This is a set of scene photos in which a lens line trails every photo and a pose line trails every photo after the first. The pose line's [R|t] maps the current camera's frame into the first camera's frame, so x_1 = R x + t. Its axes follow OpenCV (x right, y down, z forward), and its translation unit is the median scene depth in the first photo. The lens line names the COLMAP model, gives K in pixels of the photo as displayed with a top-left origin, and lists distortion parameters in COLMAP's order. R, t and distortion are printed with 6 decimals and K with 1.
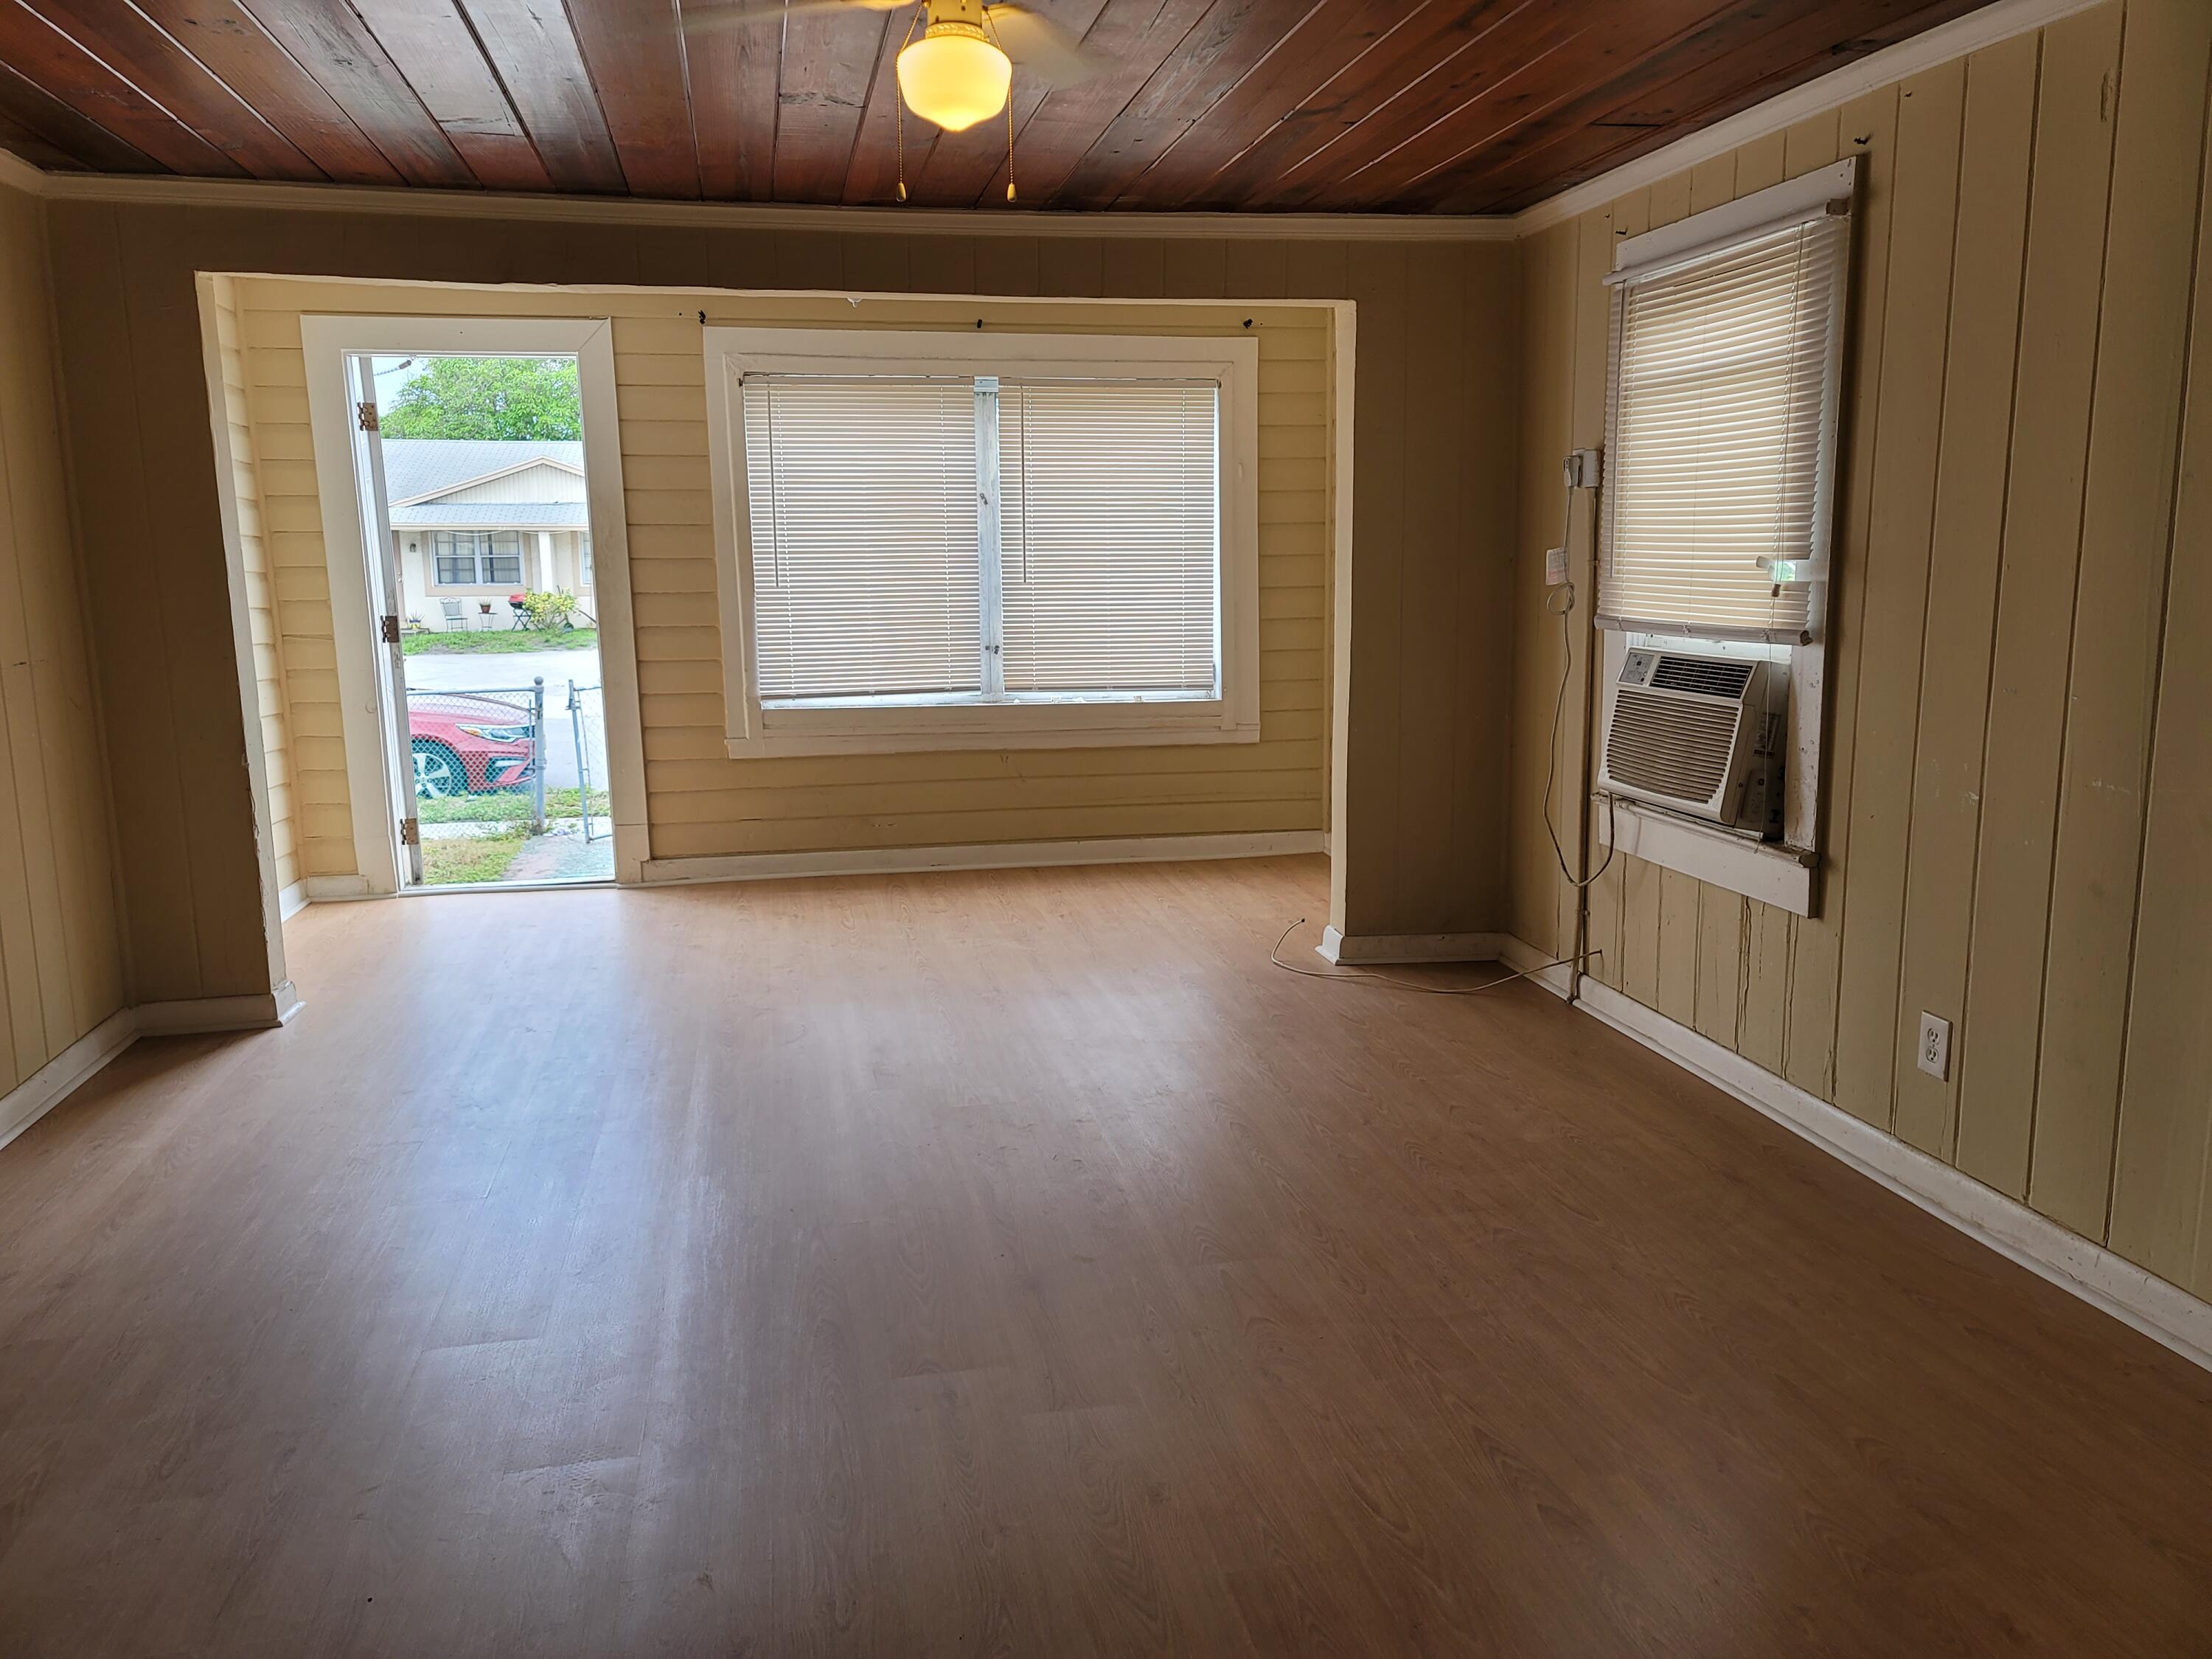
lens RADIAL K [[1602.4, 0, 1108.0], [0, 1602.4, 822.1], [0, 0, 1]] dist [-0.001347, -0.001087]
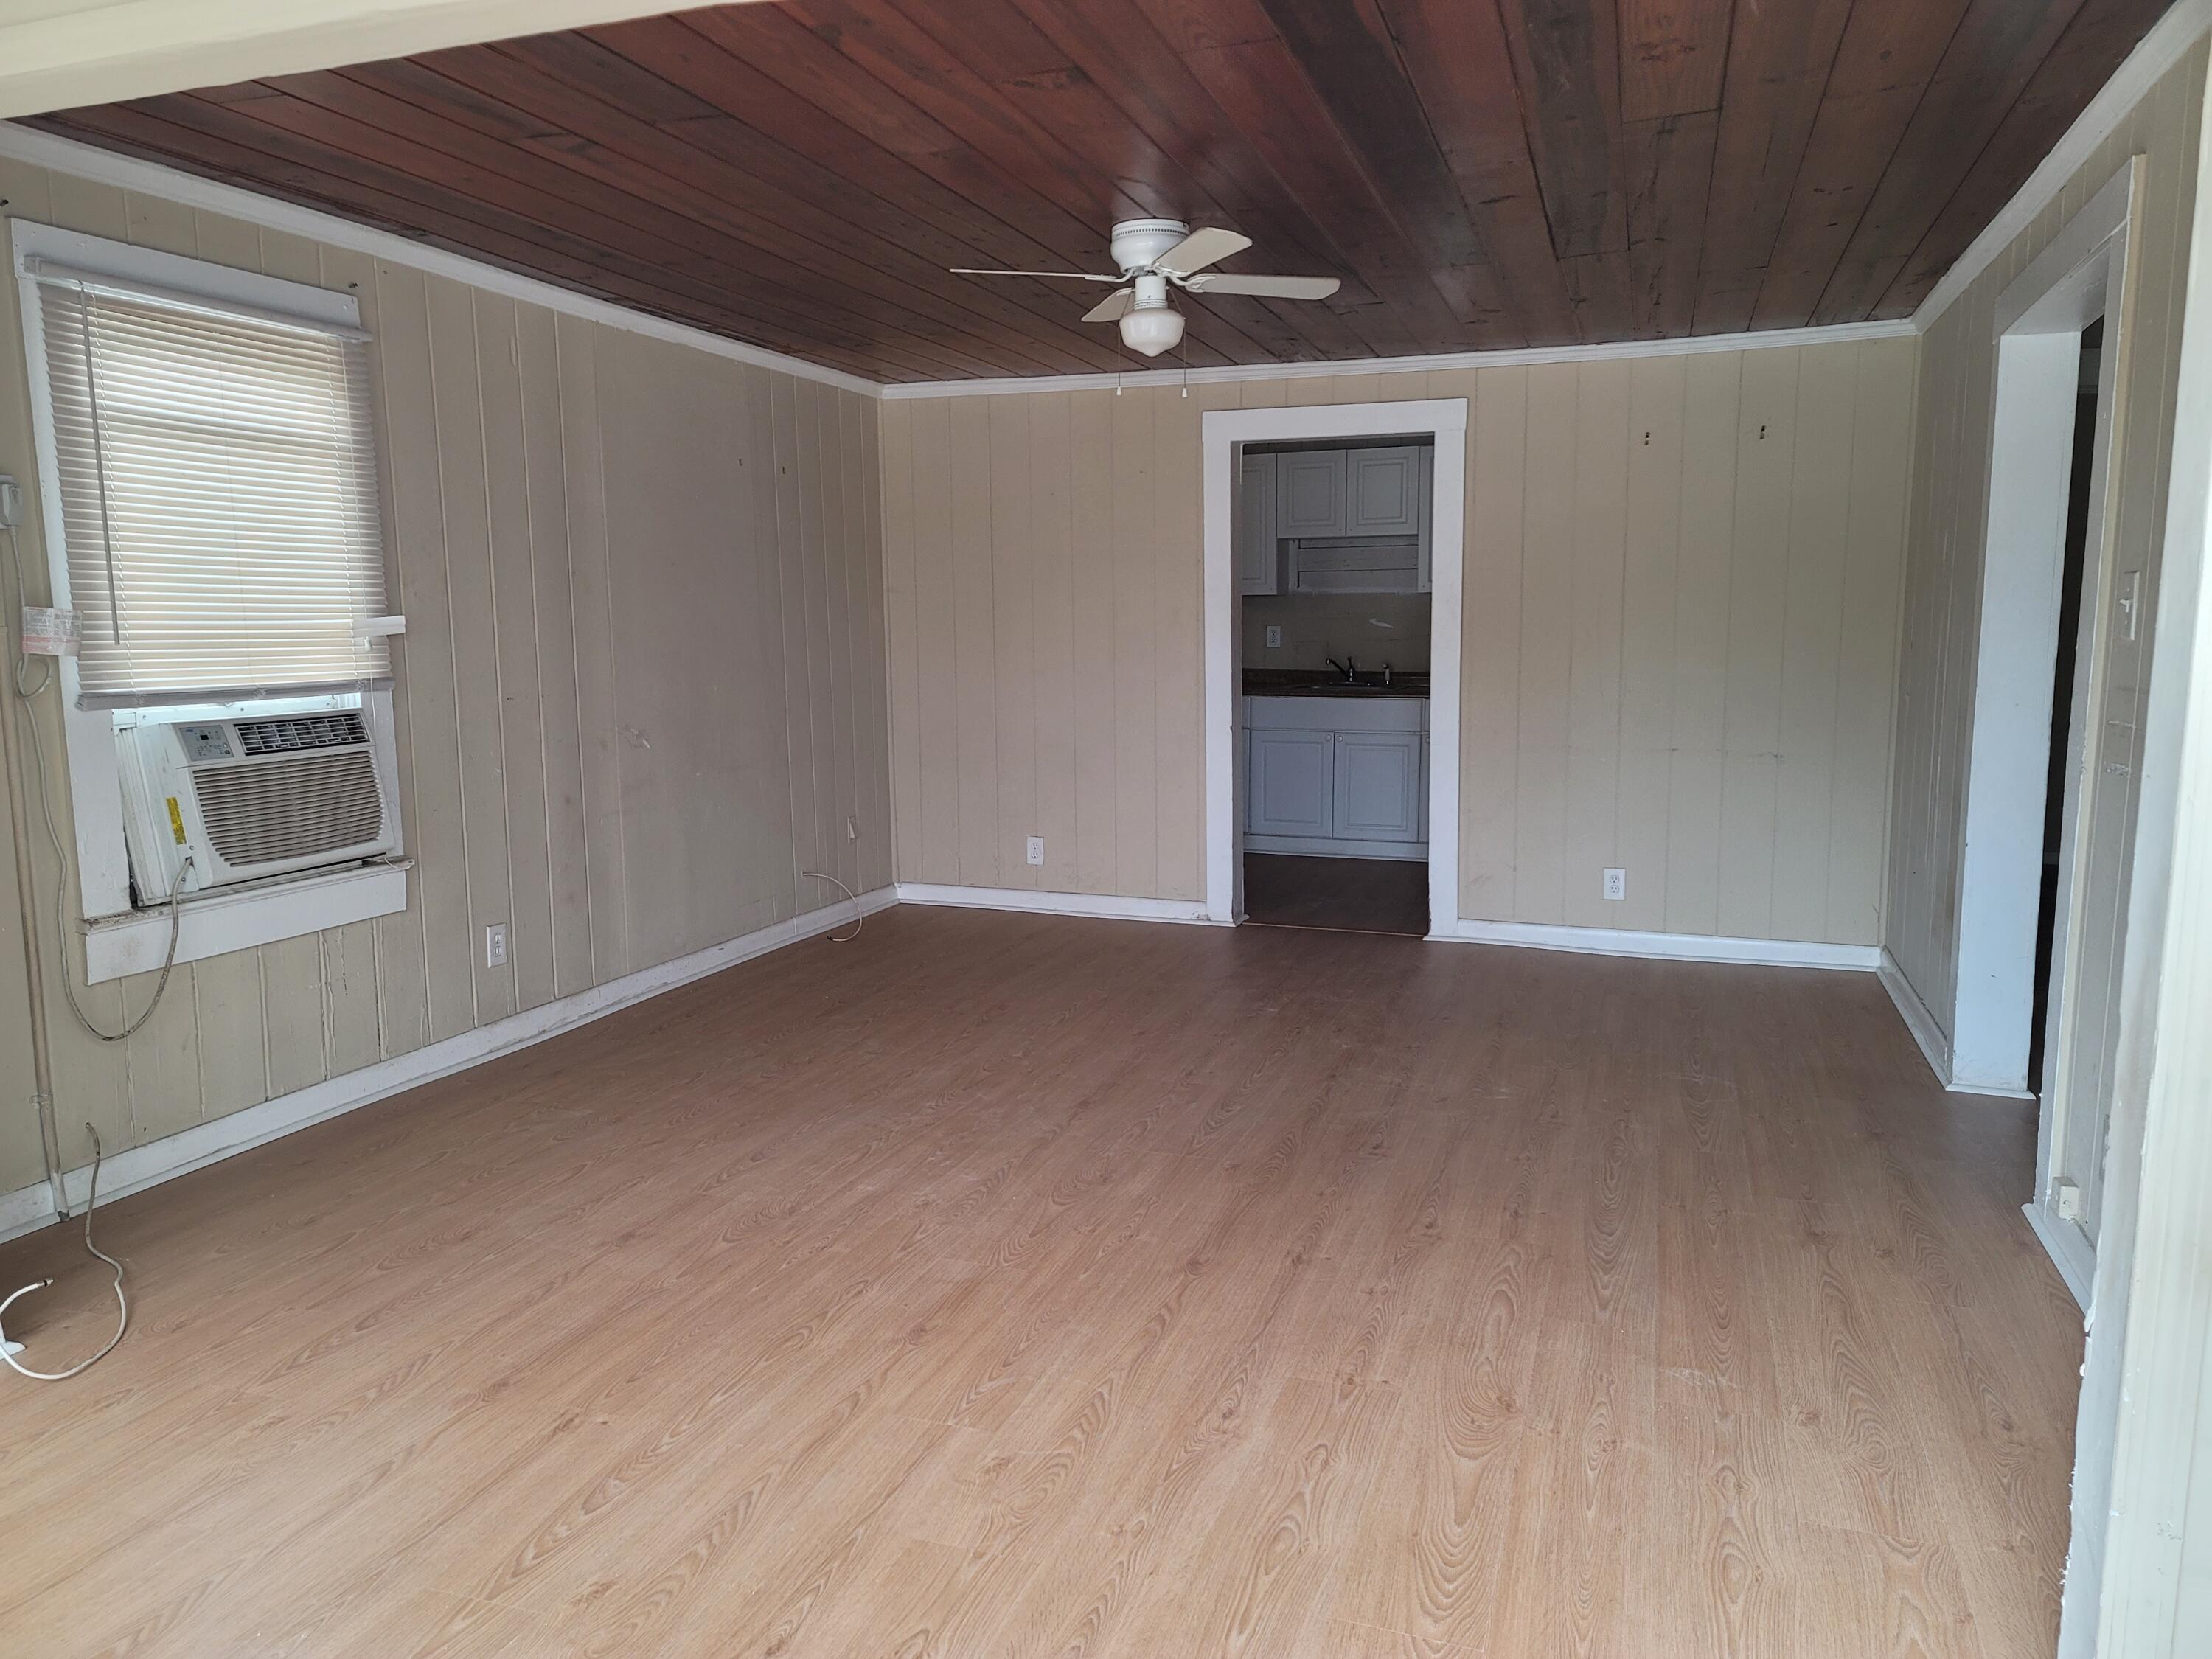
lens RADIAL K [[1602.4, 0, 1104.7], [0, 1602.4, 835.9], [0, 0, 1]] dist [-0.001347, -0.001087]
pose [[-0.863664, -0.055519, 0.501002, -0.625065], [0.098622, 0.956095, 0.275963, -0.274773], [-0.494326, 0.287749, -0.820269, 1.692661]]
